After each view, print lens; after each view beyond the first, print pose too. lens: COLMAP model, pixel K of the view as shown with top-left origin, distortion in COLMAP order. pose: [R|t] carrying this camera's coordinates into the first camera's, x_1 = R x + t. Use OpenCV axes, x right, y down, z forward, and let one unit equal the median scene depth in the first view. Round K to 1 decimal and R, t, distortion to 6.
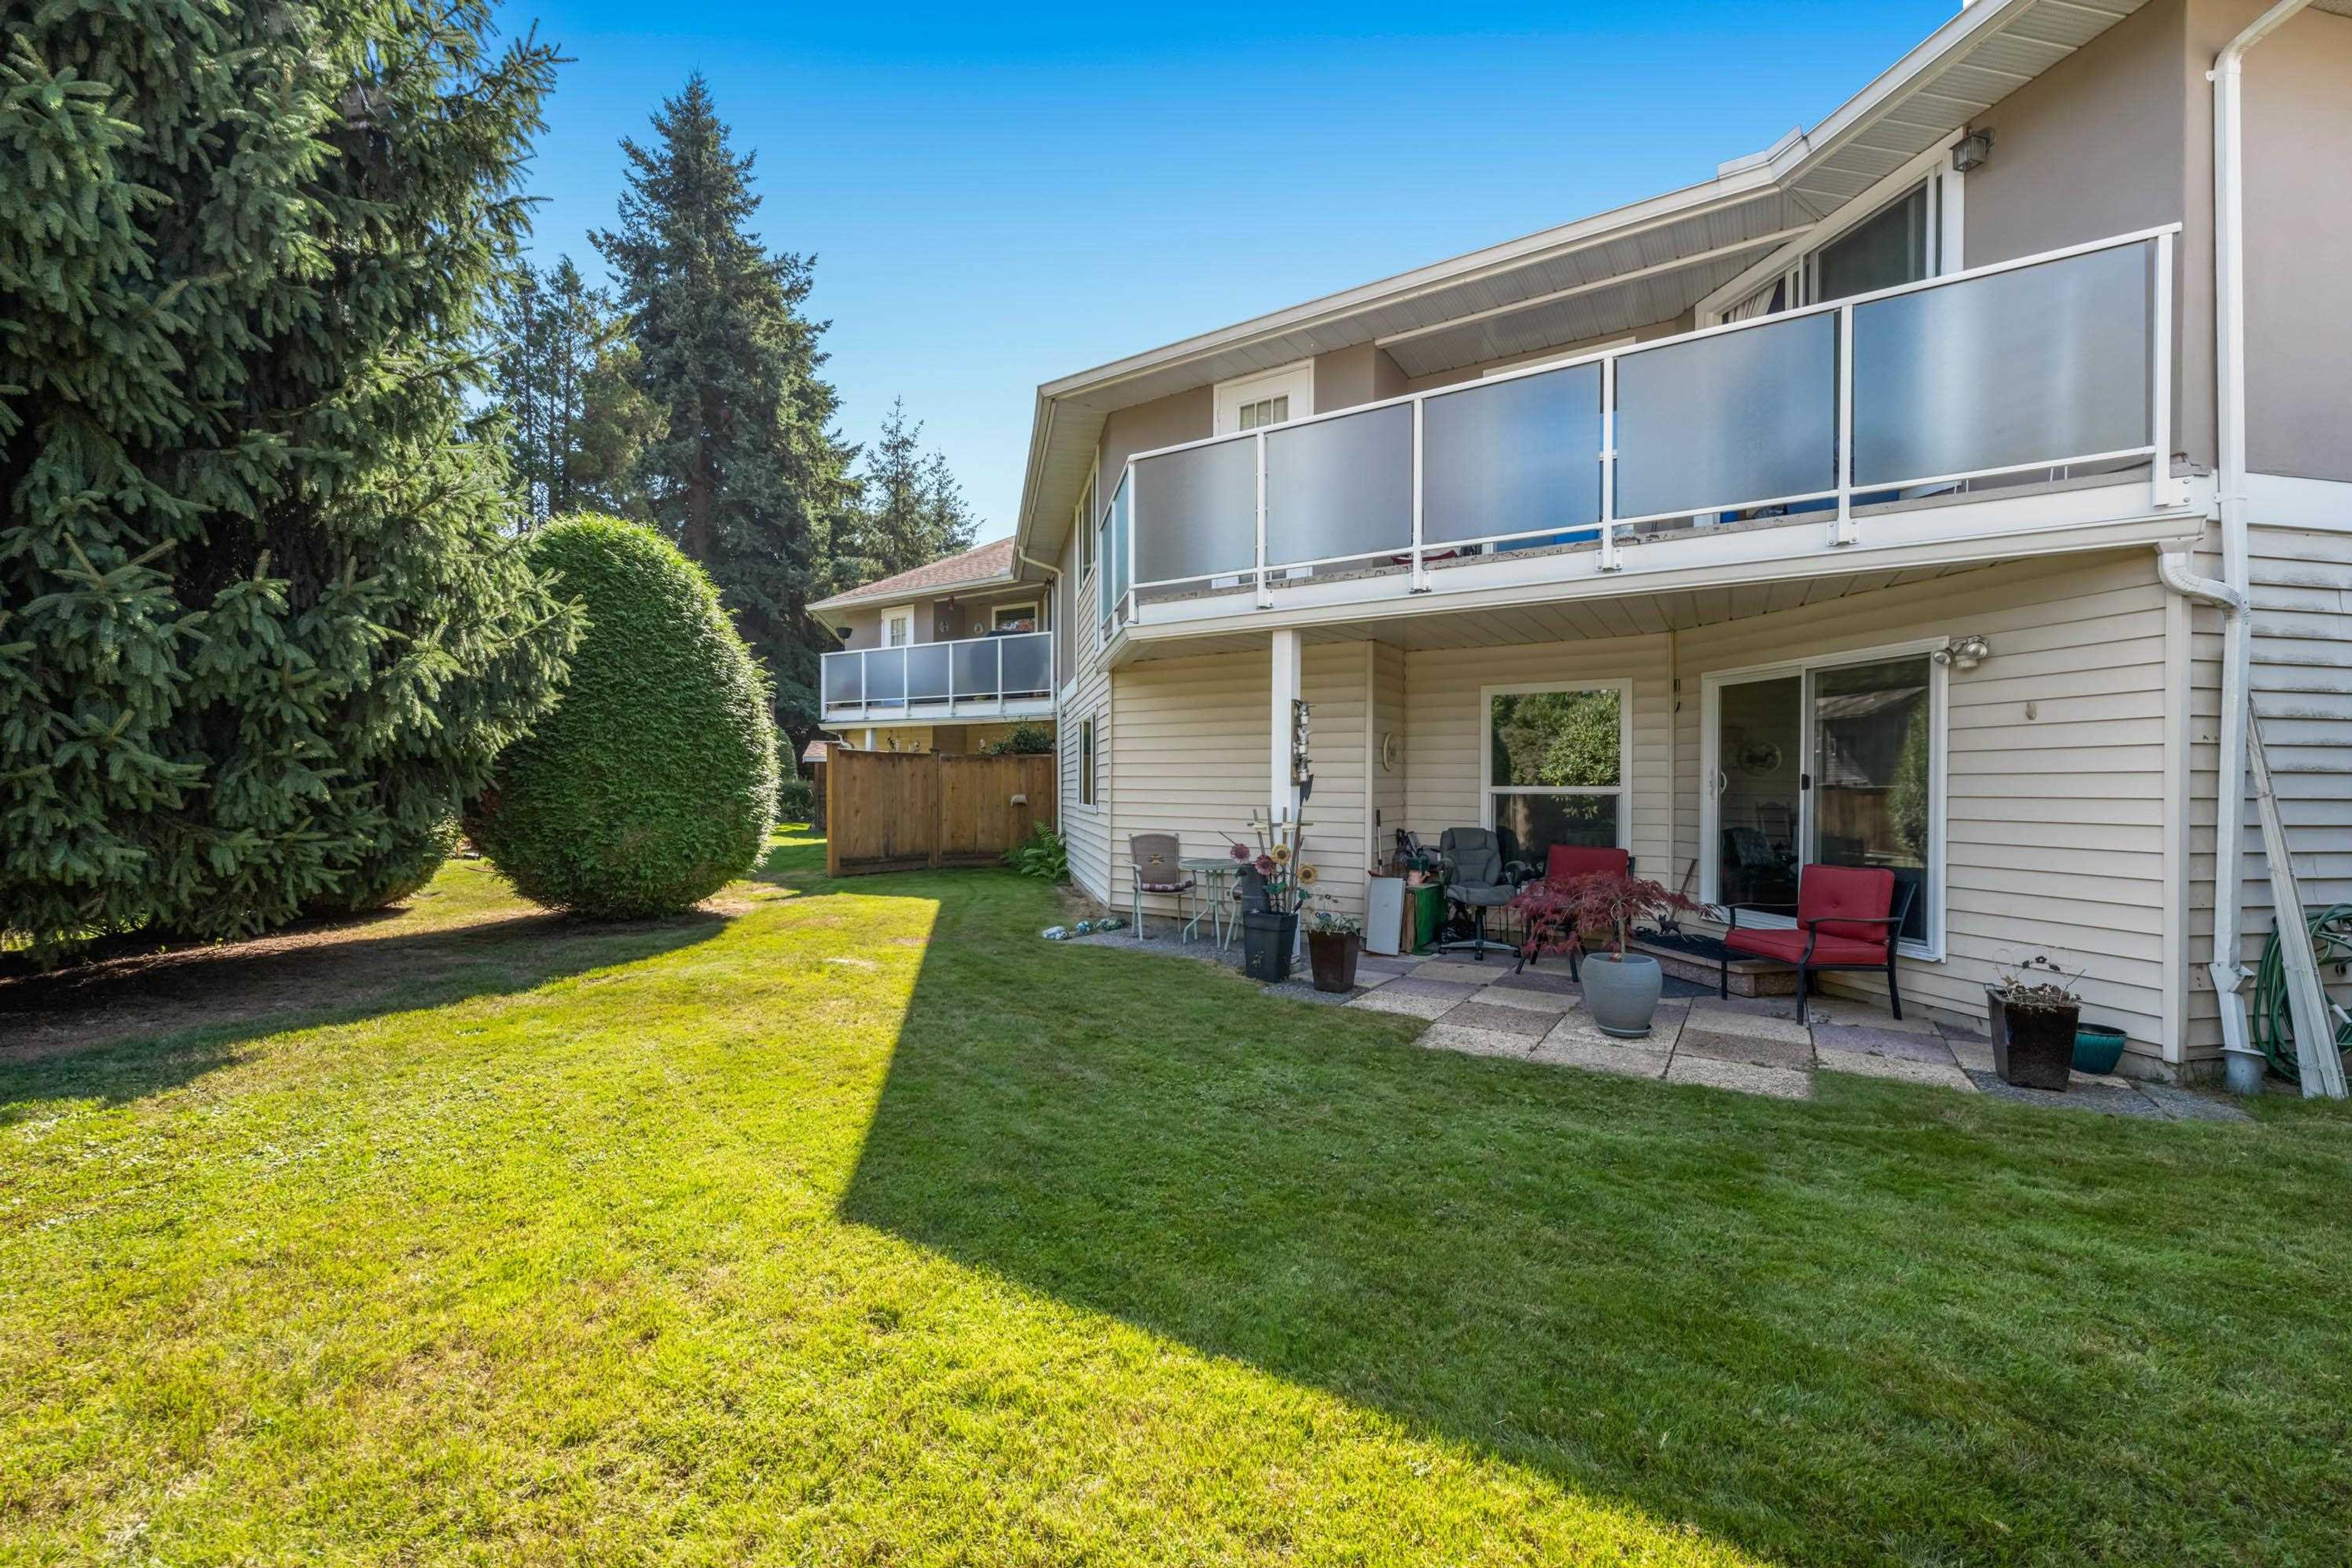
lens RADIAL K [[919.8, 0, 1174.0], [0, 919.8, 788.3], [0, 0, 1]] dist [0.002447, 0.000260]
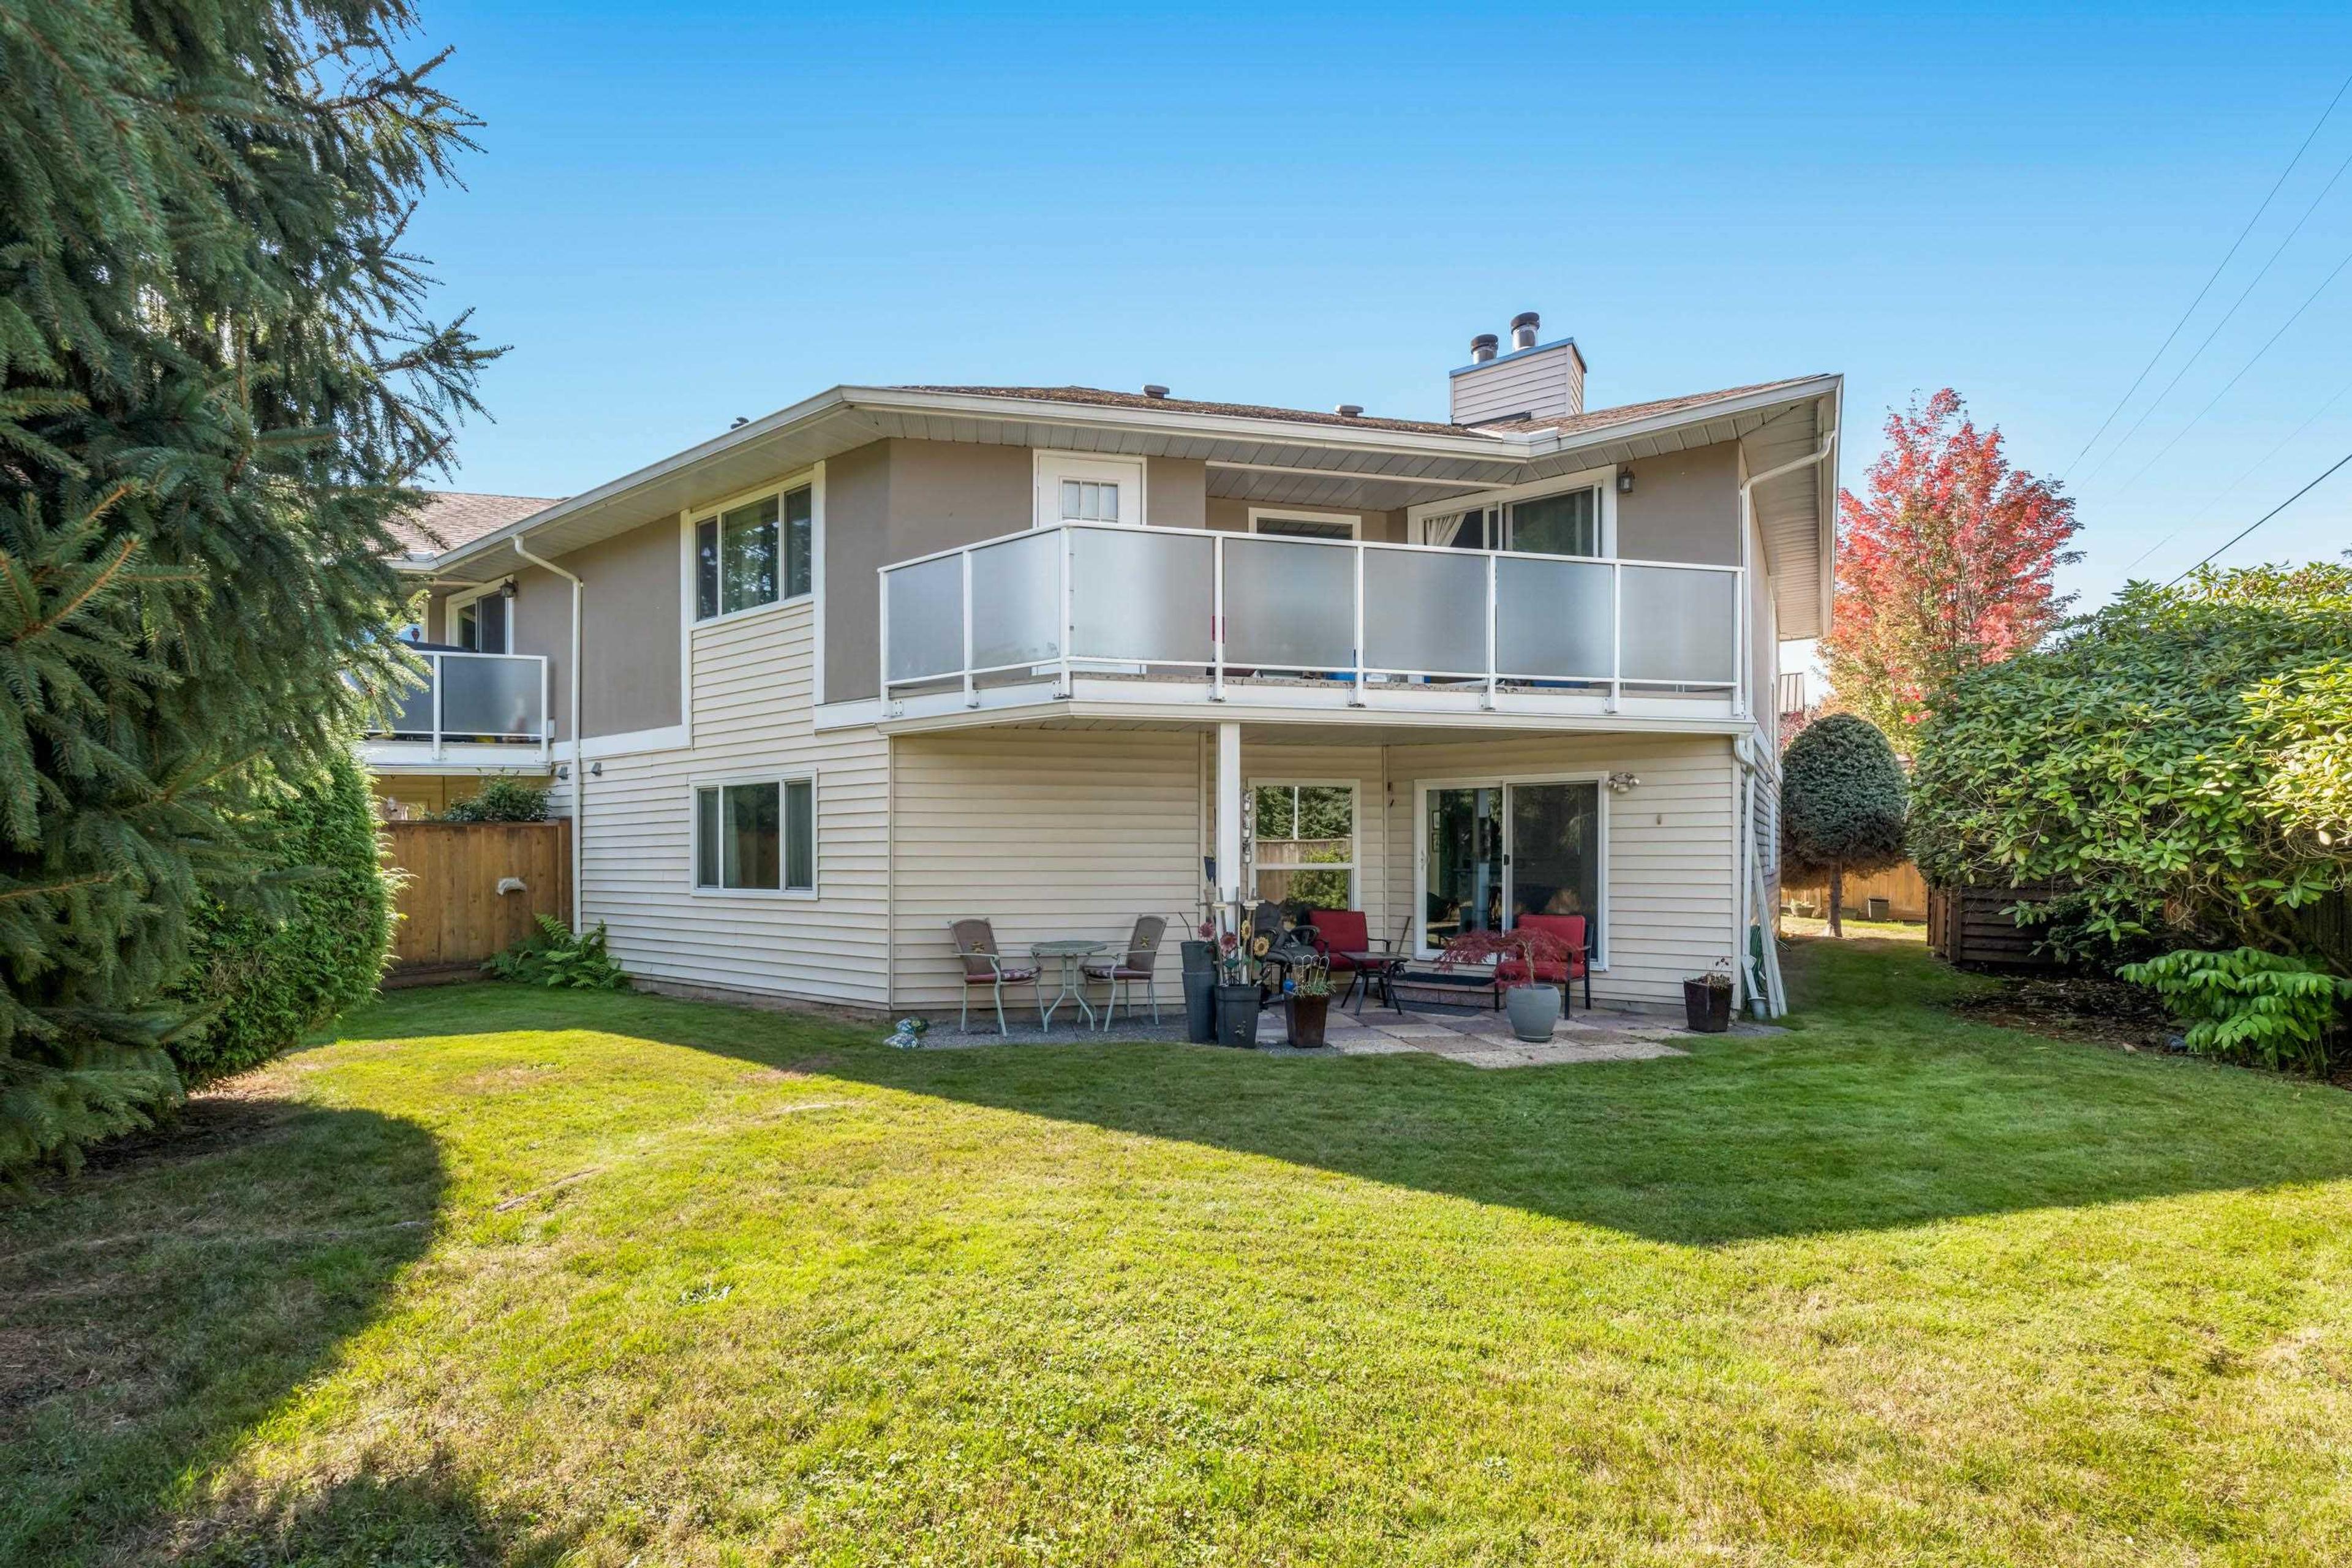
lens RADIAL K [[919.8, 0, 1237.1], [0, 919.8, 855.8], [0, 0, 1]] dist [0.002447, 0.000260]
pose [[0.727899, -0.005483, 0.685662, -0.633231], [0.007509, 0.999972, 0.000025, -0.016255], [-0.685643, 0.005130, 0.727920, 0.215968]]
